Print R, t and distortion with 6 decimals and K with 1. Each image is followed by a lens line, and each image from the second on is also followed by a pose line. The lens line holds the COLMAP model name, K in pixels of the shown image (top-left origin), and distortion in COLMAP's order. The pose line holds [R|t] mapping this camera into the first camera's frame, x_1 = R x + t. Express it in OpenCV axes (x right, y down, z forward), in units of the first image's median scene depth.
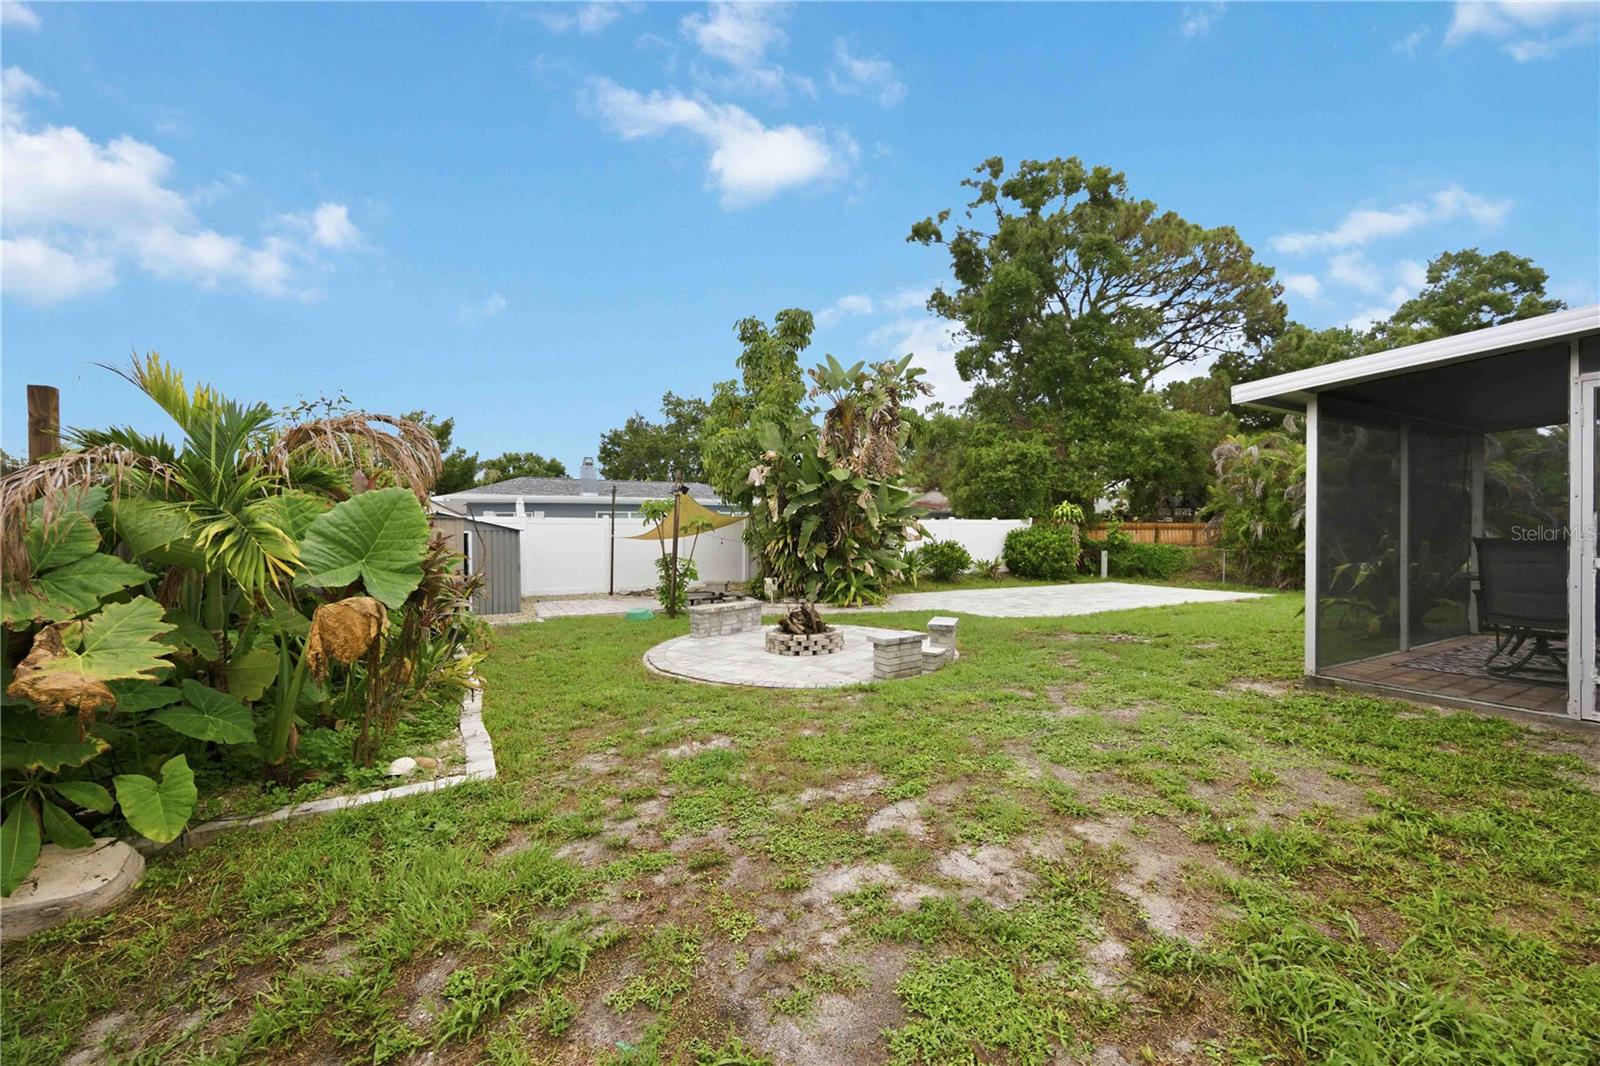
lens RADIAL K [[610.0, 0, 800.0], [0, 610.0, 533.0], [0, 0, 1]] dist [-0.003825, 0.000327]
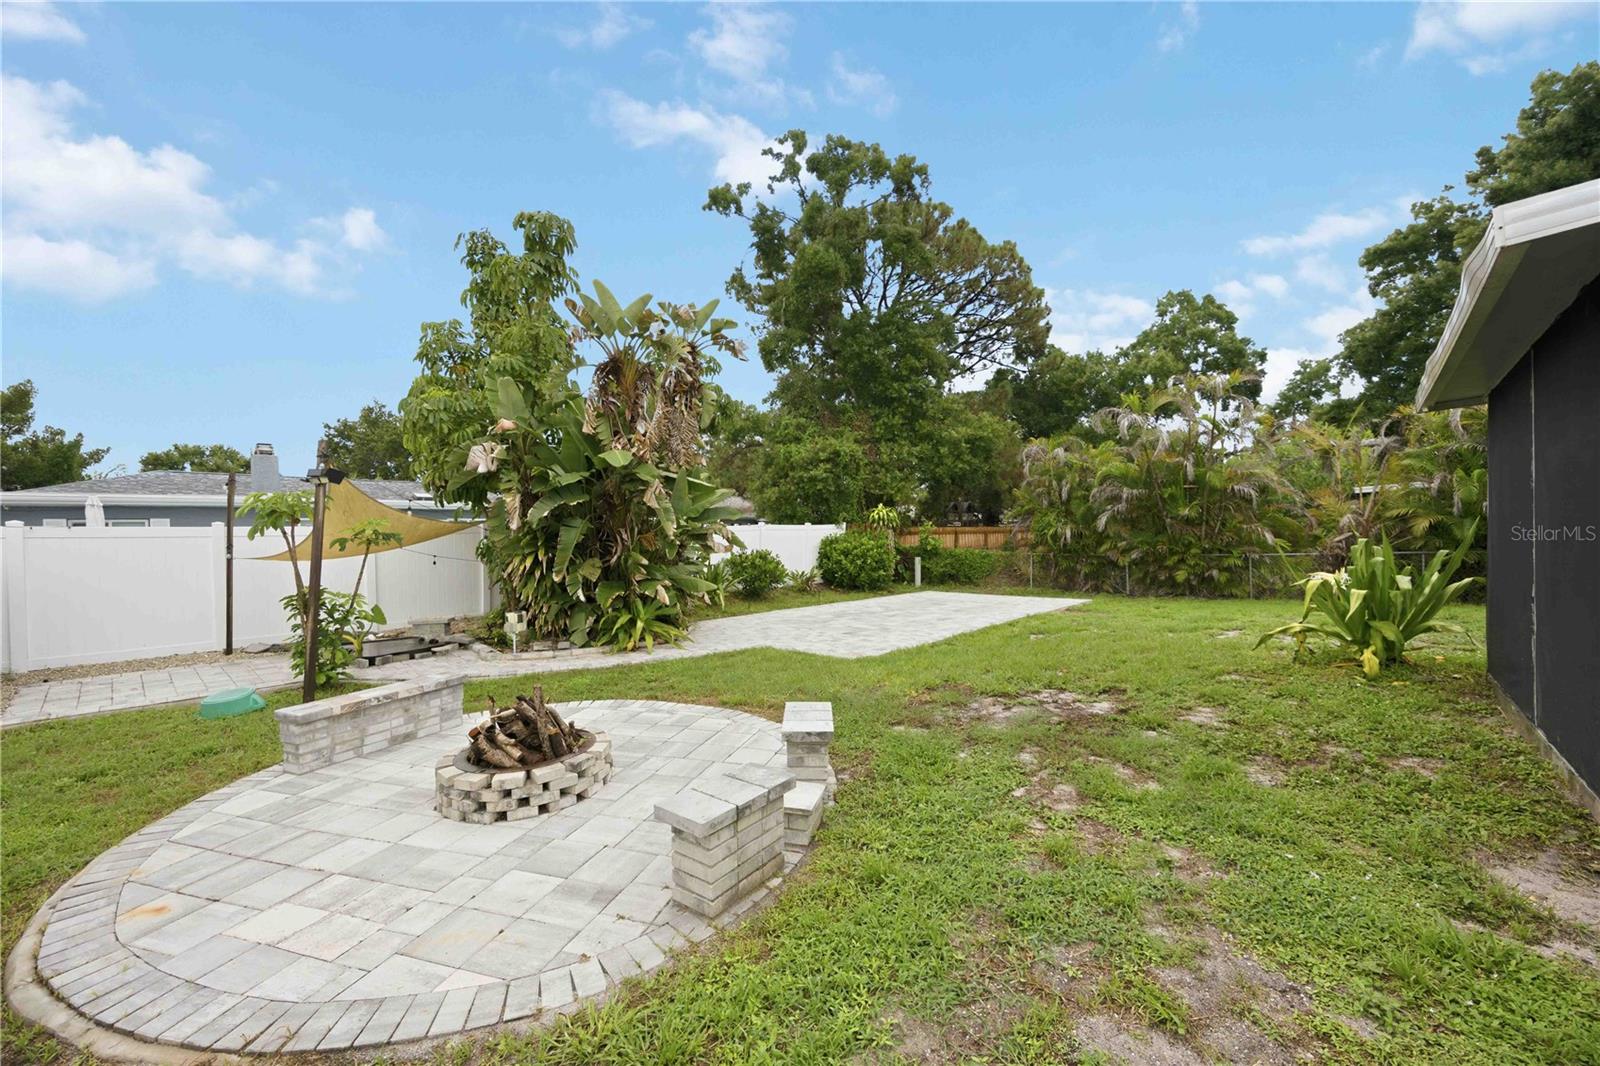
lens RADIAL K [[610.0, 0, 800.0], [0, 610.0, 533.0], [0, 0, 1]] dist [-0.003825, 0.000327]
pose [[0.945291, -0.012083, 0.326006, 0.025109], [0.016062, 0.999826, -0.009514, -0.002385], [-0.325834, 0.014229, 0.945320, 0.206892]]
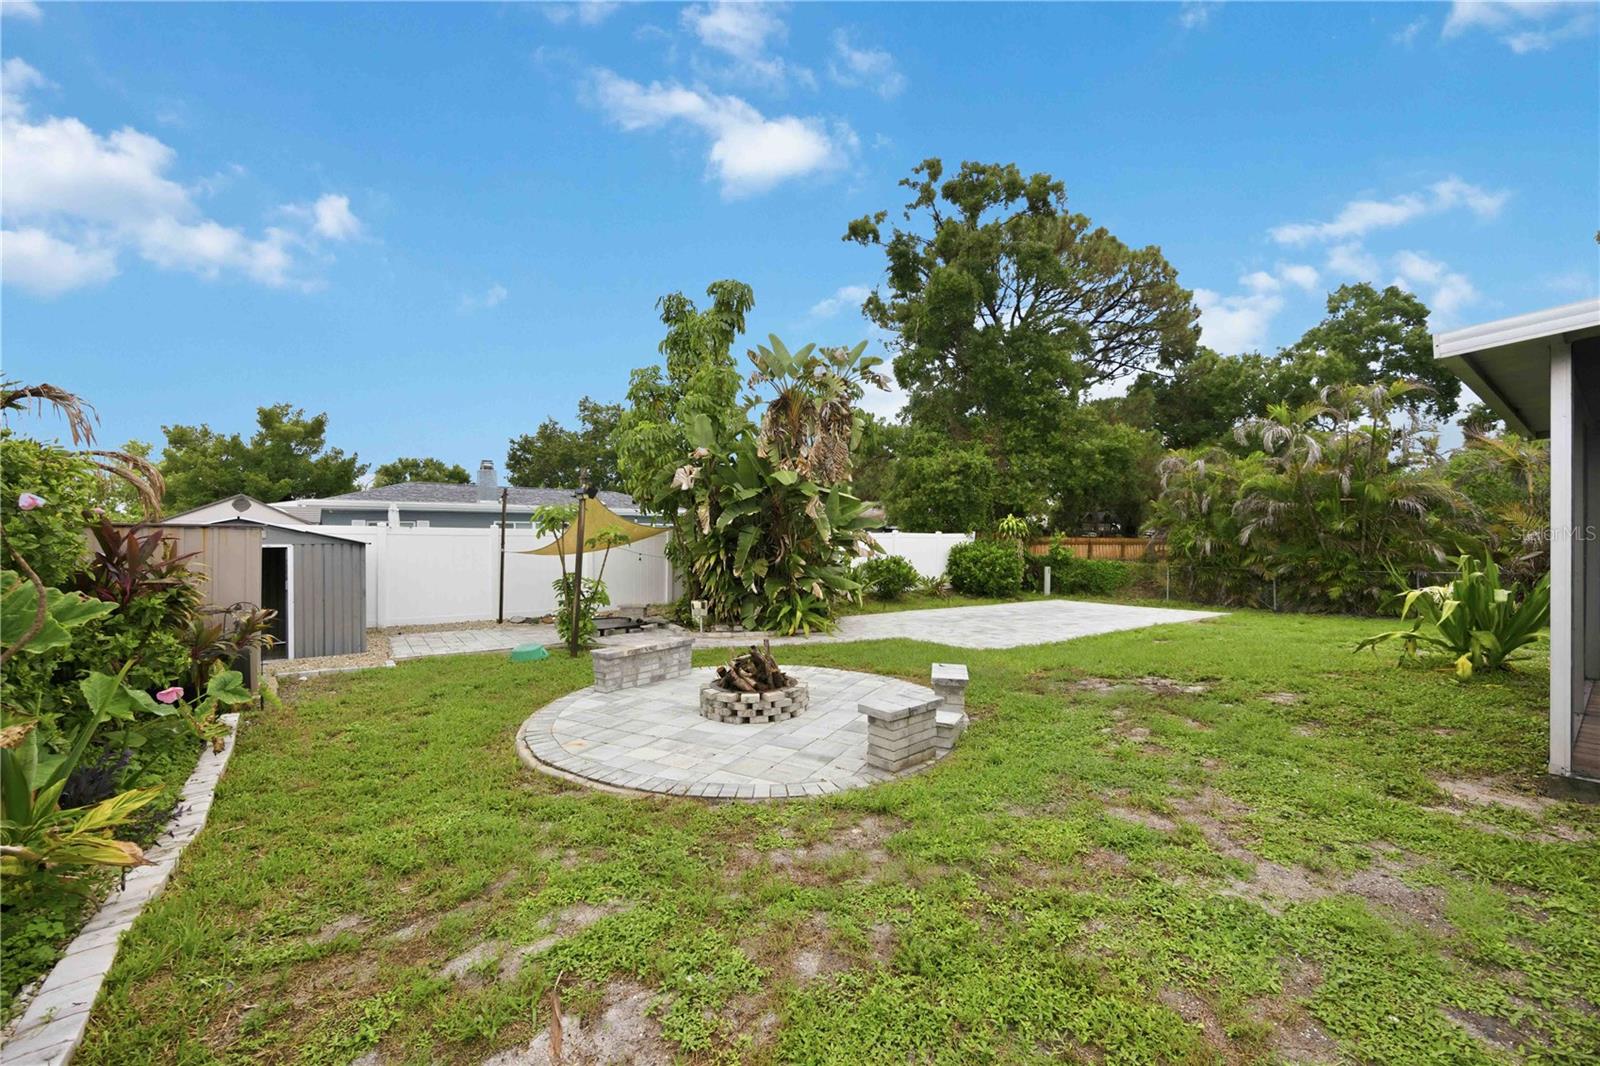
lens RADIAL K [[606.7, 0, 801.2], [0, 606.7, 537.3], [0, 0, 1]] dist [-0.007510, 0.000166]
pose [[0.991546, 0.005569, 0.129633, -0.014198], [-0.003699, 0.999886, -0.014656, -0.001612], [-0.129700, 0.014053, 0.991454, 0.122790]]
